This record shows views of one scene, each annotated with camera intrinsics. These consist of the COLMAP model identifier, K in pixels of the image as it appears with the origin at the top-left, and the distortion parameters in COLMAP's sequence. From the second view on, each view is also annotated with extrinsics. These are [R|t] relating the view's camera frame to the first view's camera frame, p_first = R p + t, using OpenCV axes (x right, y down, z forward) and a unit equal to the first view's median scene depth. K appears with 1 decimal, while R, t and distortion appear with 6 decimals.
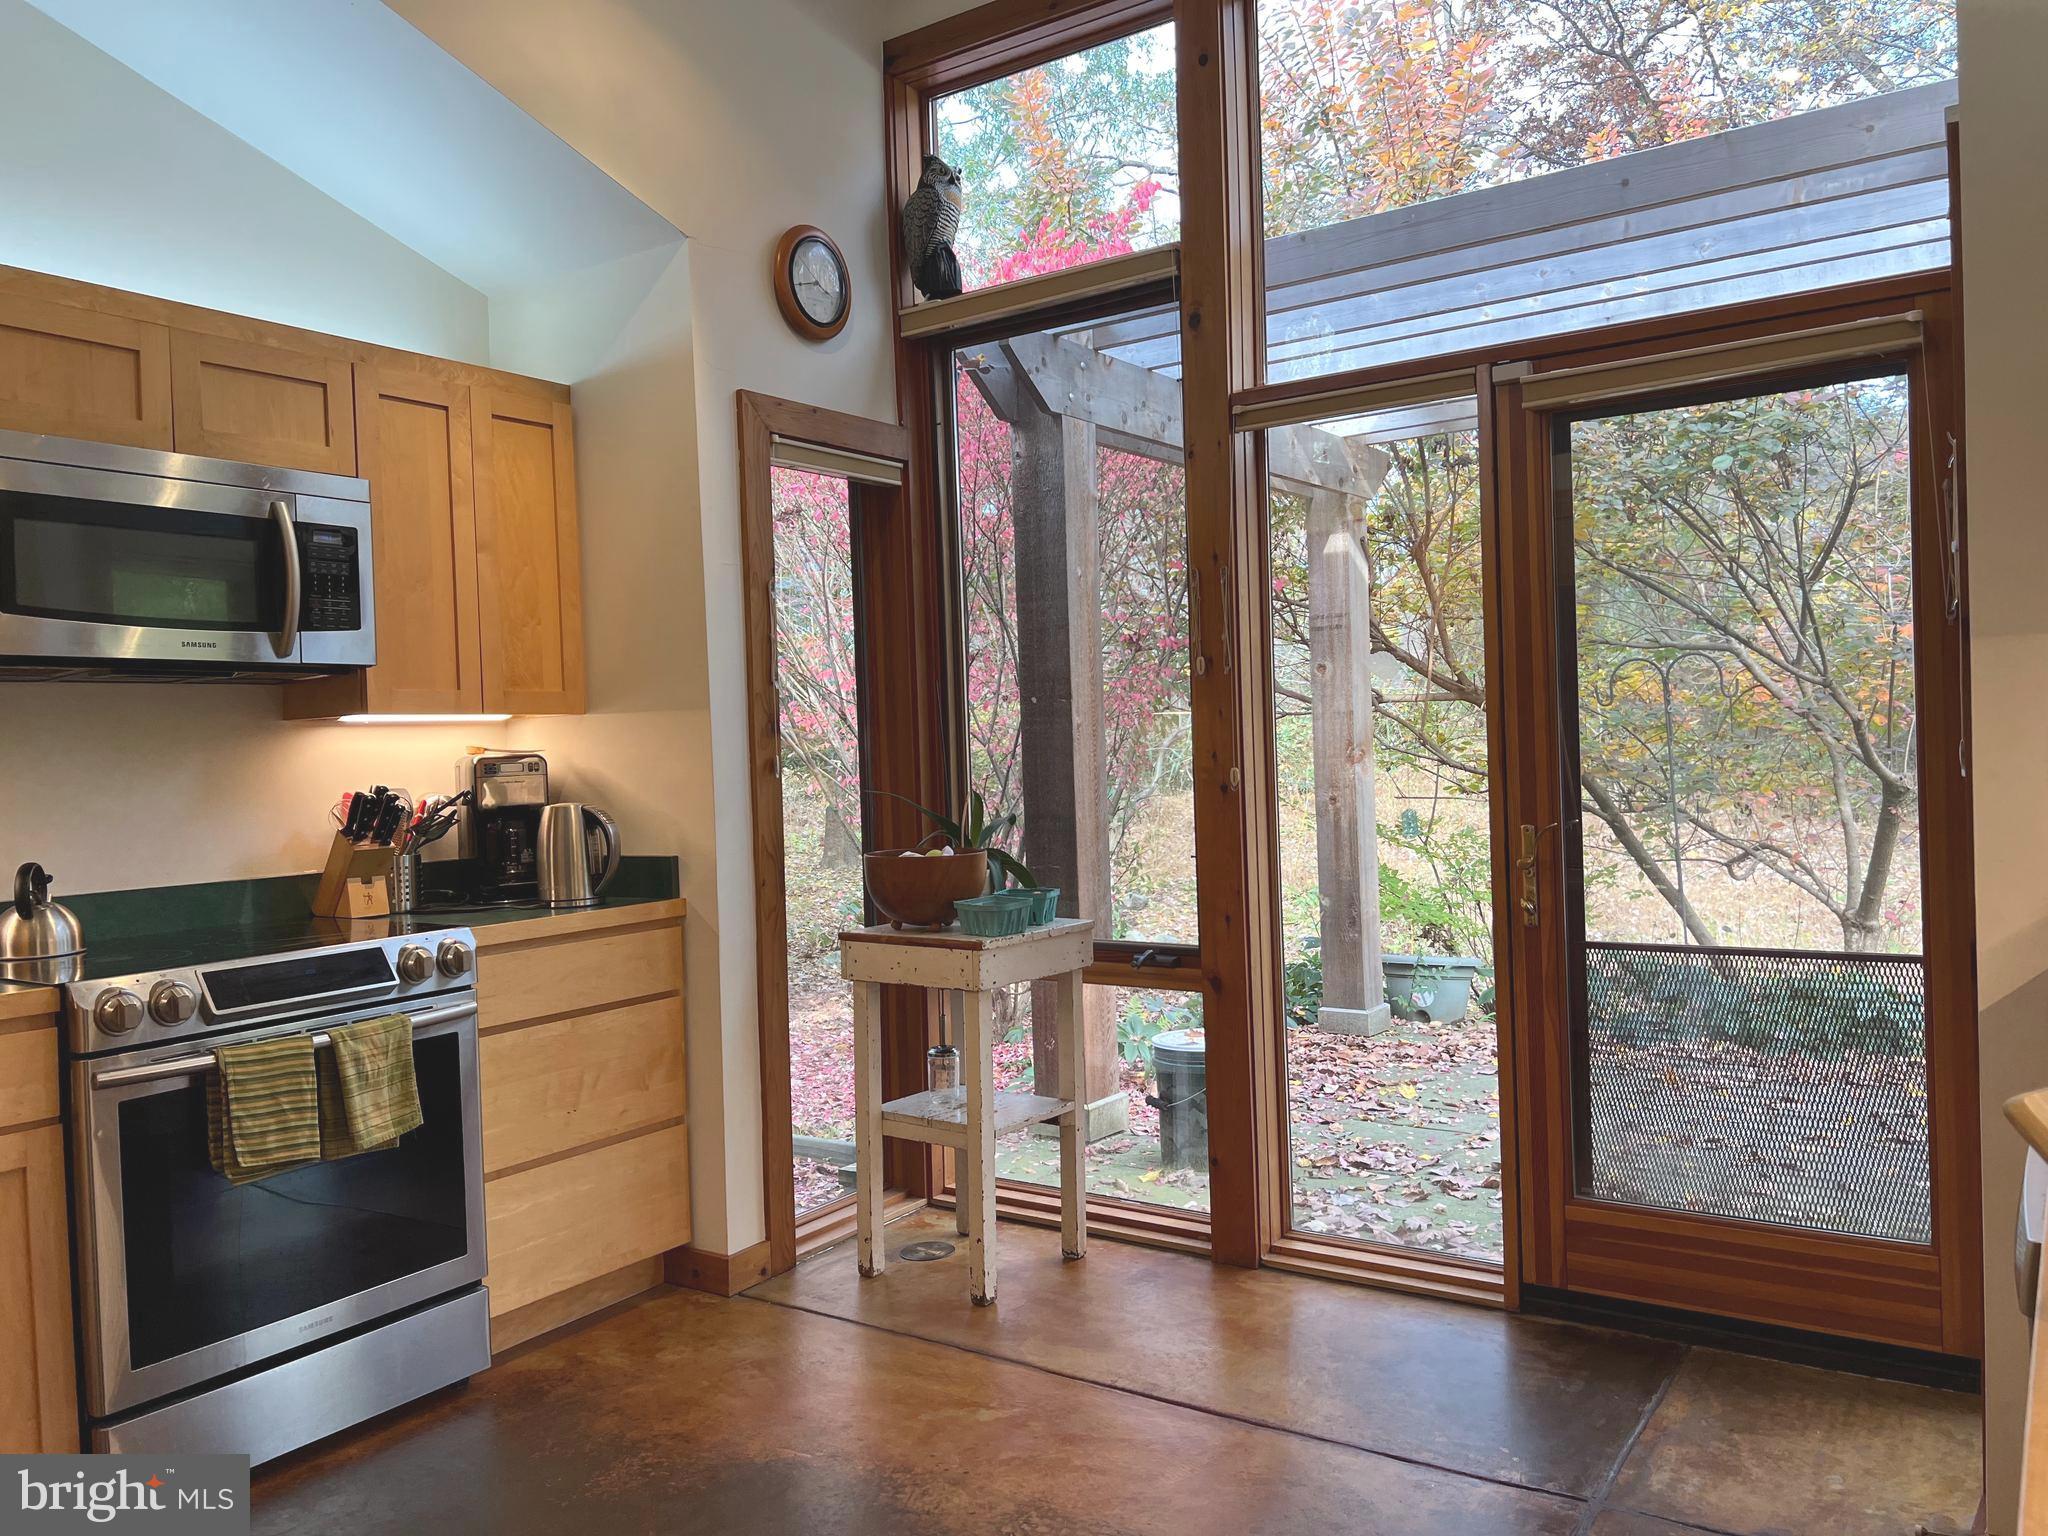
lens RADIAL K [[1535.0, 0, 1023.4], [0, 1535.0, 770.6], [0, 0, 1]] dist [0.012052, -0.023968]
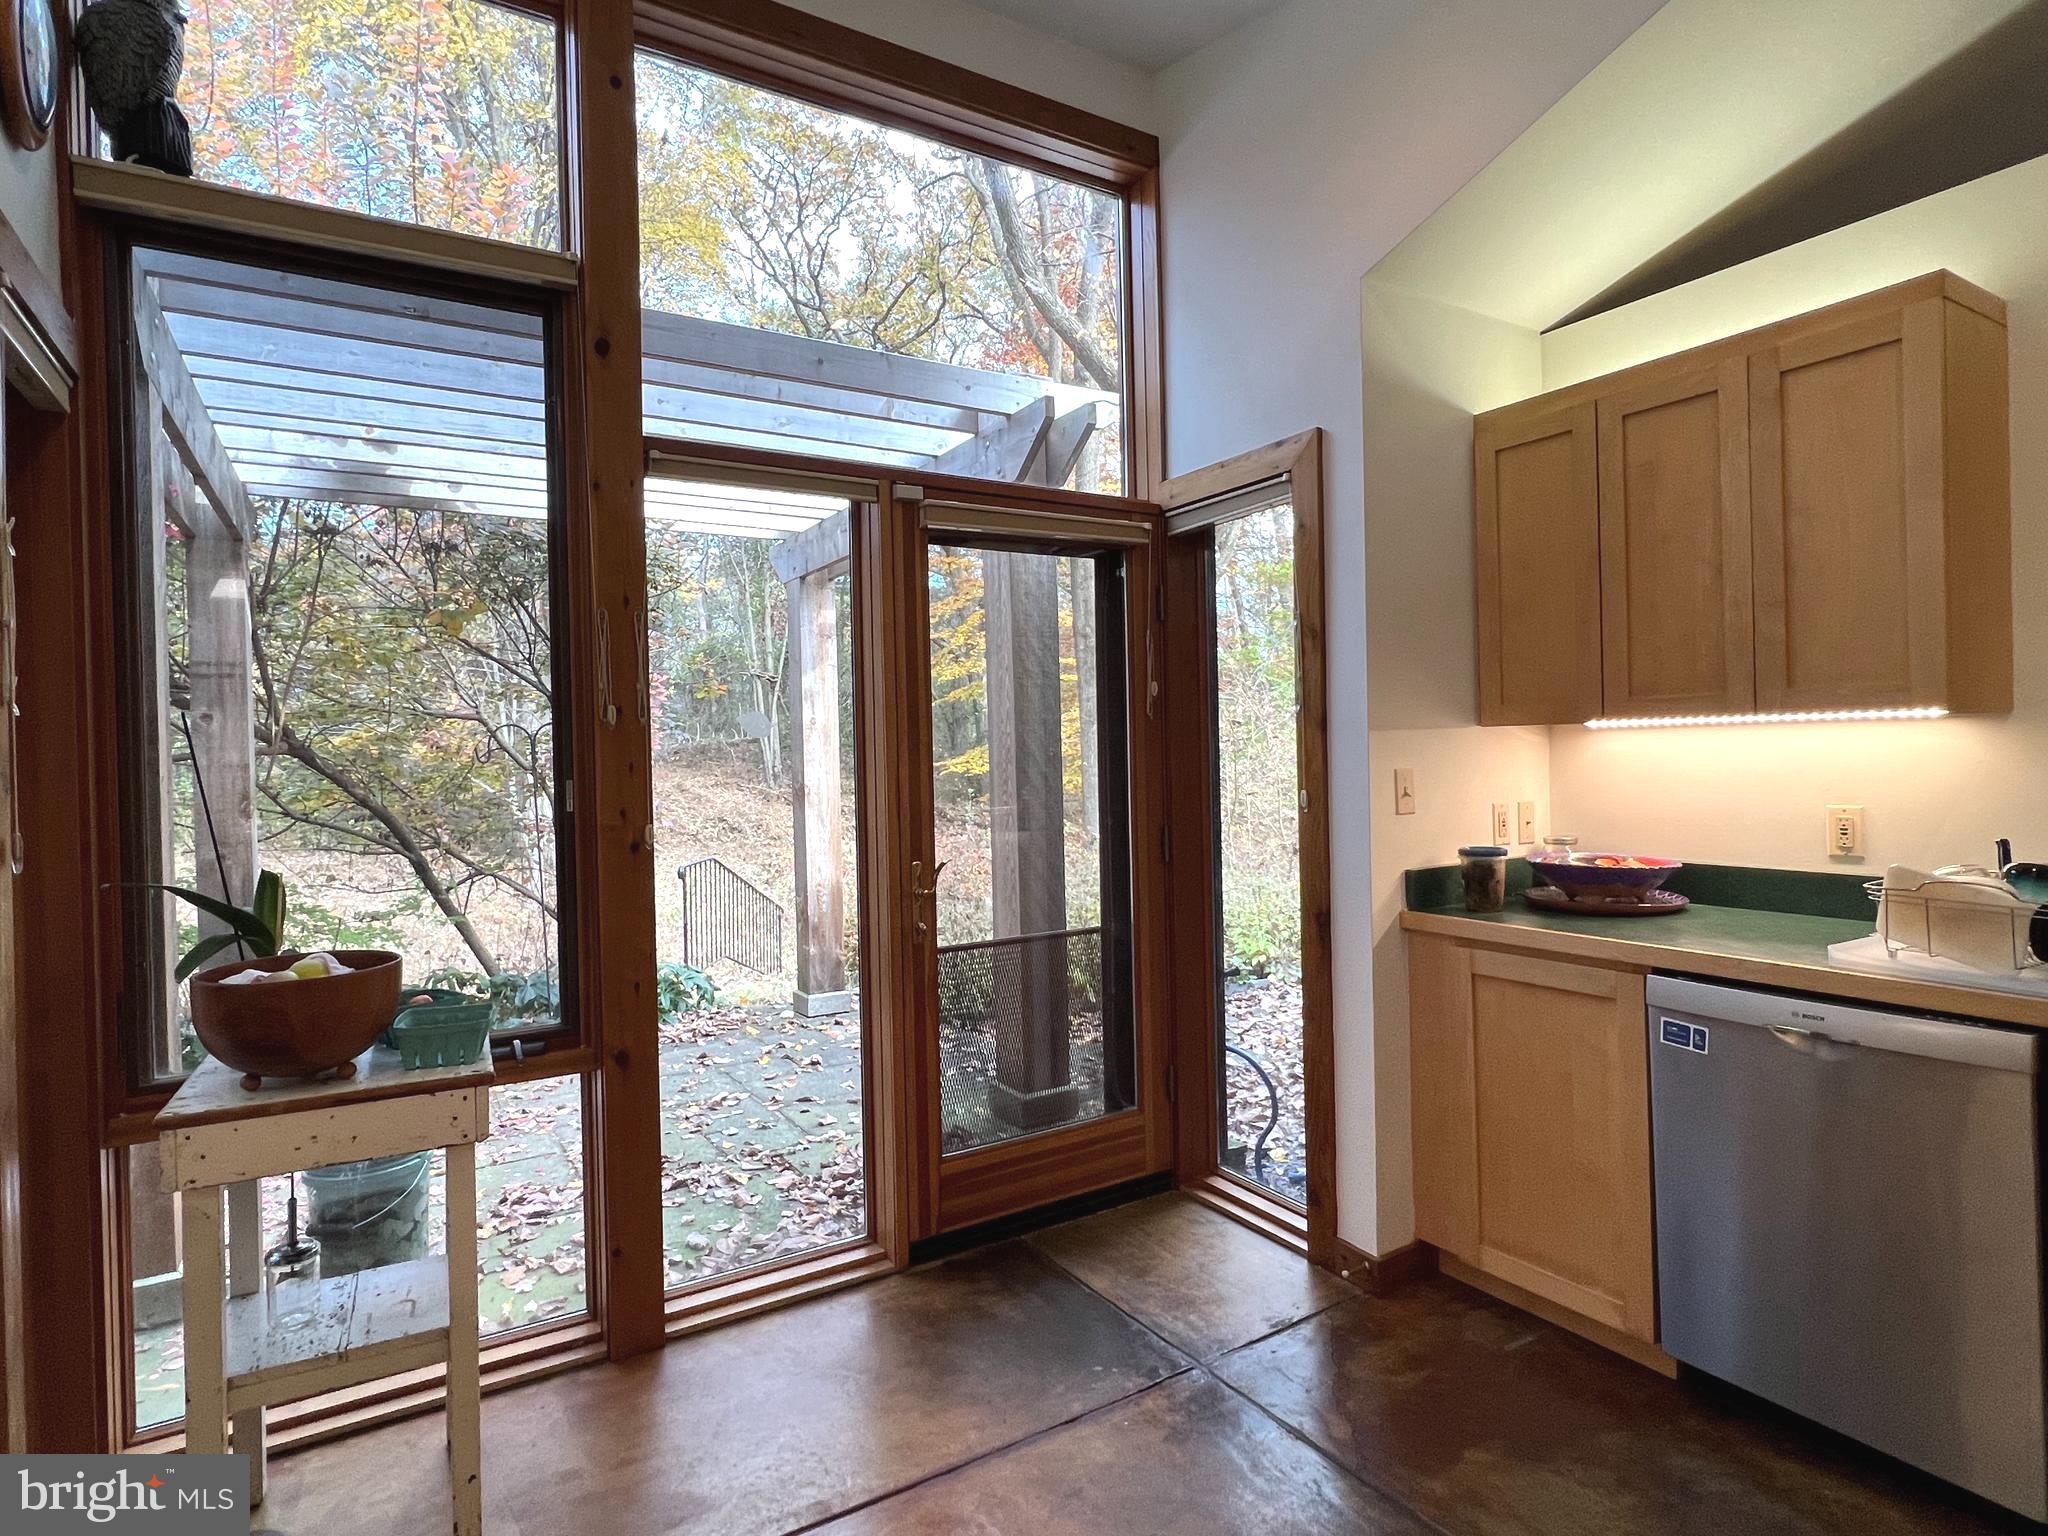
lens RADIAL K [[1079.1, 0, 1022.4], [0, 1079.1, 766.0], [0, 0, 1]] dist [-0.002104, 0.000837]
pose [[0.407938, 0.012847, 0.912919, -0.416227], [0.024103, 0.999401, -0.024834, -0.017838], [-0.912692, 0.032135, 0.407384, 0.561063]]
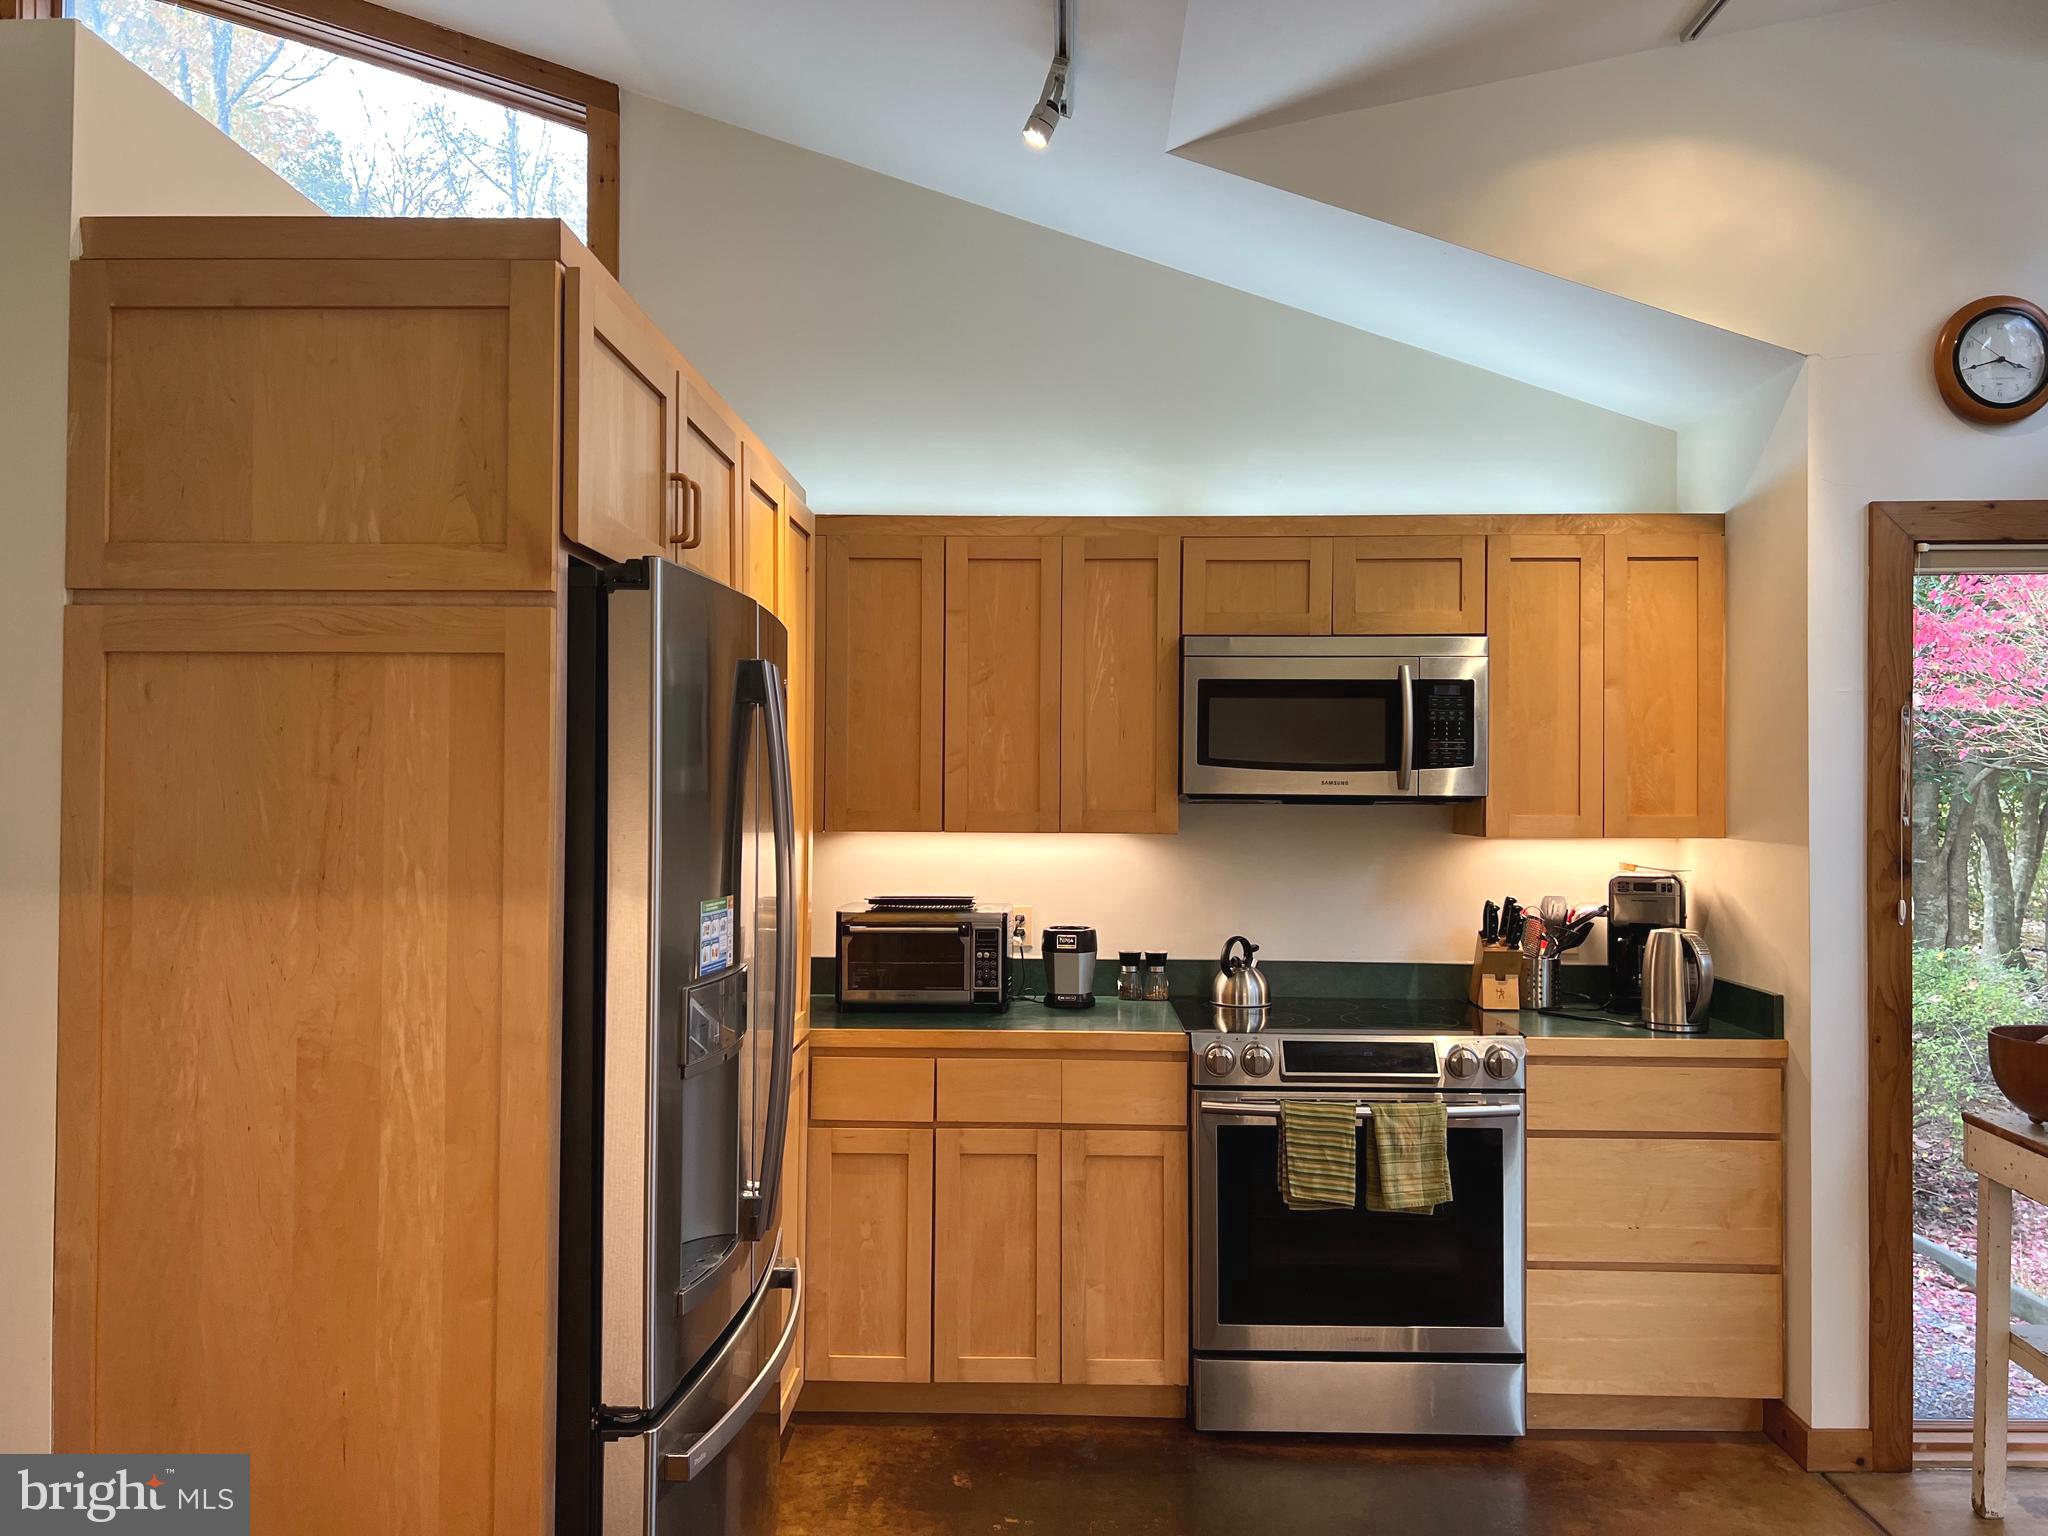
lens RADIAL K [[1535.0, 0, 1022.6], [0, 1535.0, 761.4], [0, 0, 1]] dist [0.012052, -0.023968]
pose [[0.523653, 0.024538, -0.851578, 0.373529], [-0.036566, 0.999311, 0.006309, -0.087203], [0.851147, 0.027835, 0.524190, 0.090444]]
